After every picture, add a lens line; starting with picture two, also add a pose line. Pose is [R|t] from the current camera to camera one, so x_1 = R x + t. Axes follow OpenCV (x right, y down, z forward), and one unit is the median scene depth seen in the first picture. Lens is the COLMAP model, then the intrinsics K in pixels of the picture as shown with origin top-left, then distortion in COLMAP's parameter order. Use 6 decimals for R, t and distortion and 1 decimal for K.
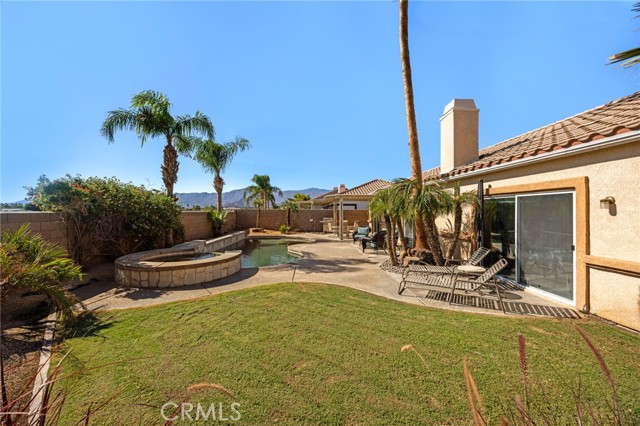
lens RADIAL K [[243.7, 0, 319.1], [0, 243.7, 210.5], [0, 0, 1]] dist [-0.002304, -0.000053]
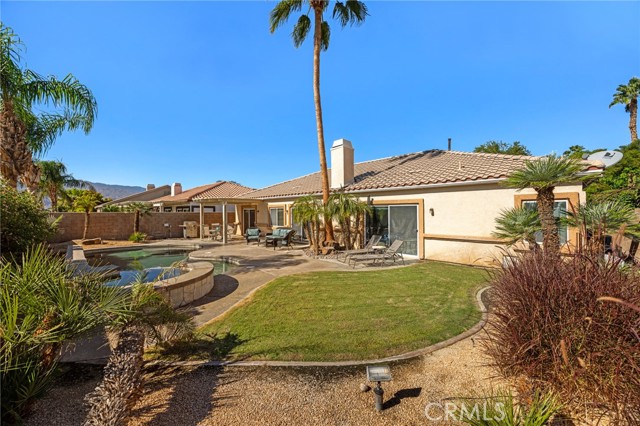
lens RADIAL K [[244.8, 0, 321.4], [0, 244.8, 210.3], [0, 0, 1]] dist [-0.002189, -0.000041]
pose [[0.721913, -0.003966, 0.691972, -0.742101], [0.006224, 0.999980, -0.000762, -0.023052], [-0.691956, 0.004857, 0.721924, 0.009288]]
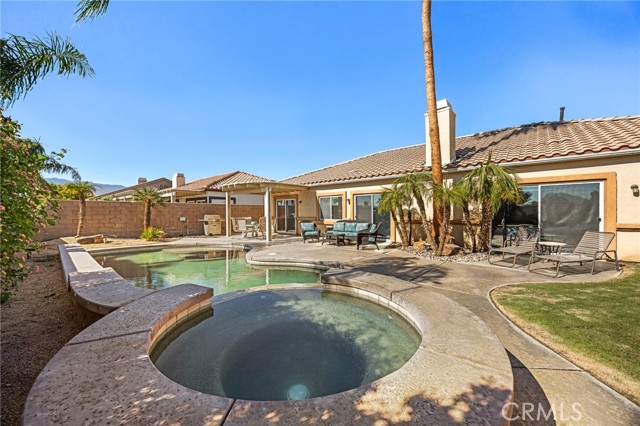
lens RADIAL K [[244.6, 0, 320.0], [0, 244.6, 213.0], [0, 0, 1]] dist [-0.000568, -0.000116]
pose [[0.687653, -0.010115, 0.725969, -0.833137], [0.005240, 0.999946, 0.008969, 0.061216], [-0.726021, -0.002363, 0.687669, 0.829780]]
